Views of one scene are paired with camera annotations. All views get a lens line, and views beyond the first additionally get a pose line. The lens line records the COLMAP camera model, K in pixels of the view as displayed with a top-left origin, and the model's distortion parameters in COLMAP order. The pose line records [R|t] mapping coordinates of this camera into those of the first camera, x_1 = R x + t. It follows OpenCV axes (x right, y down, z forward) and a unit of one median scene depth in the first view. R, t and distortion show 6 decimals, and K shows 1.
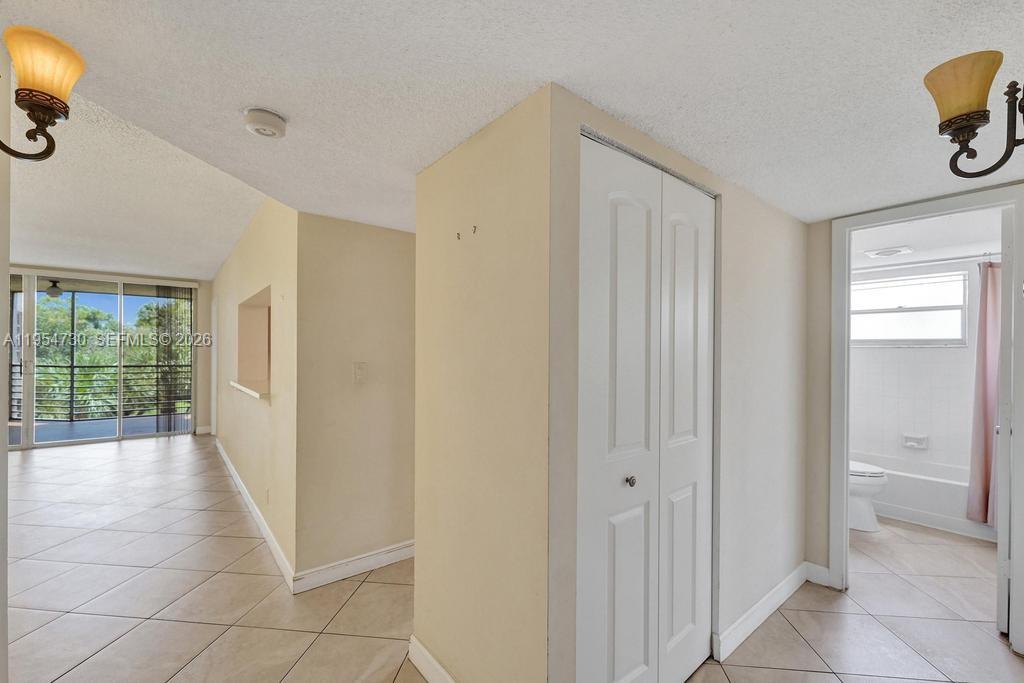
lens RADIAL K [[429.2, 0, 510.1], [0, 429.2, 350.2], [0, 0, 1]] dist [-0.001190, -0.000029]
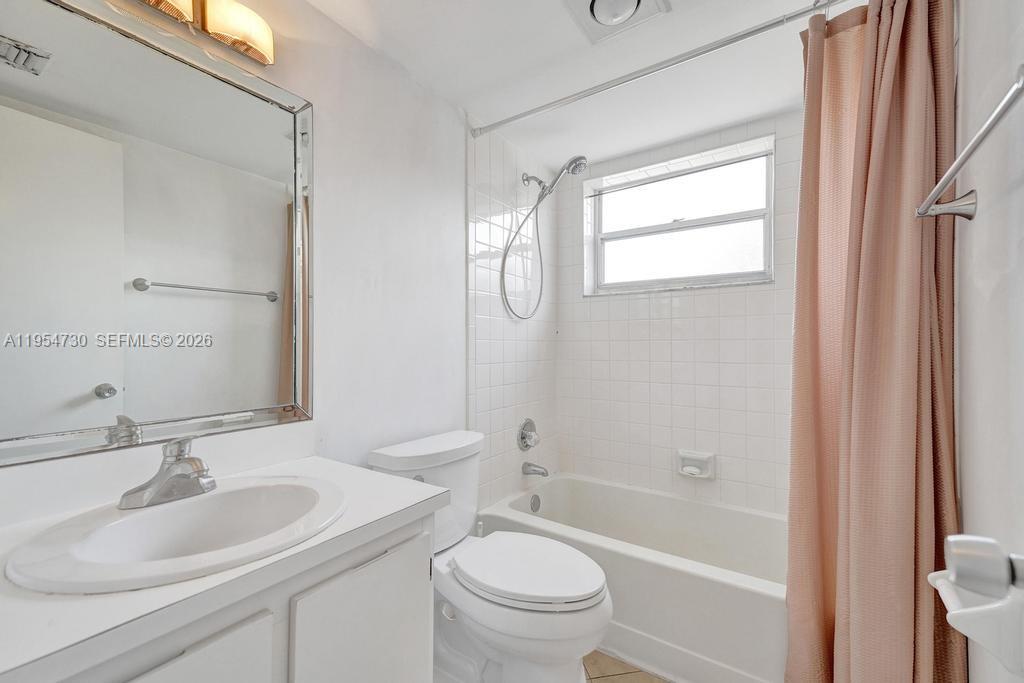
lens RADIAL K [[434.2, 0, 506.6], [0, 434.2, 352.8], [0, 0, 1]] dist [-0.000316, -0.000149]
pose [[0.958373, -0.009771, 0.285351, 0.707291], [0.008670, 0.999949, 0.005123, 0.083704], [-0.285386, -0.002436, 0.958409, 0.686517]]
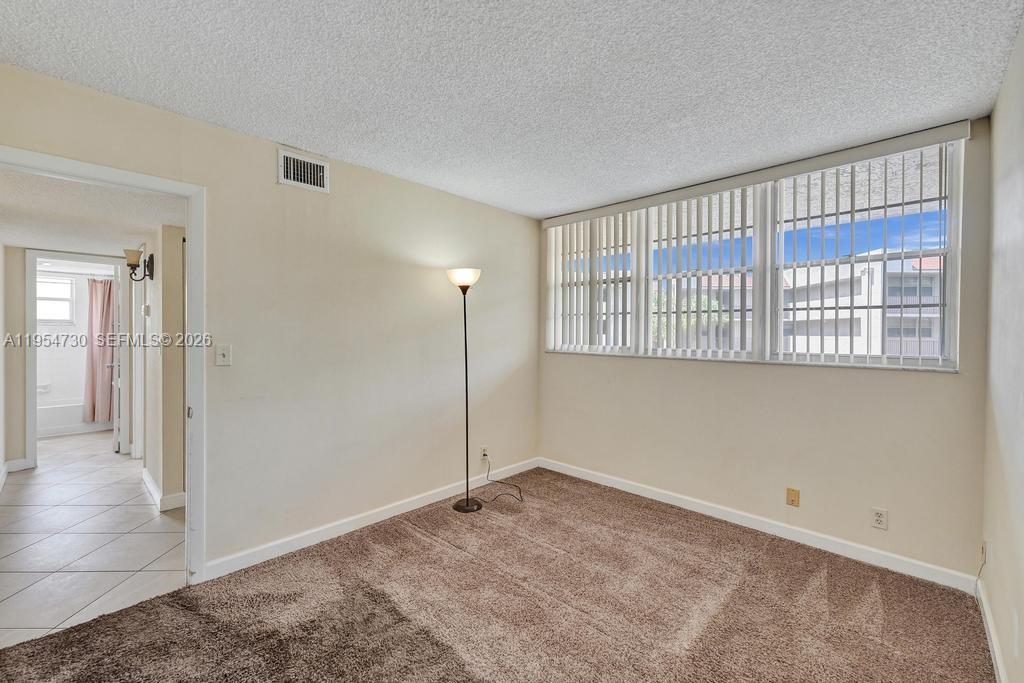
lens RADIAL K [[424.9, 0, 509.9], [0, 424.9, 340.9], [0, 0, 1]] dist [0.001390, -0.004156]
pose [[-0.132019, -0.026834, 0.990884, -0.888767], [-0.007558, 0.999632, 0.026064, -0.000438], [-0.991218, -0.004049, -0.132173, -0.512175]]
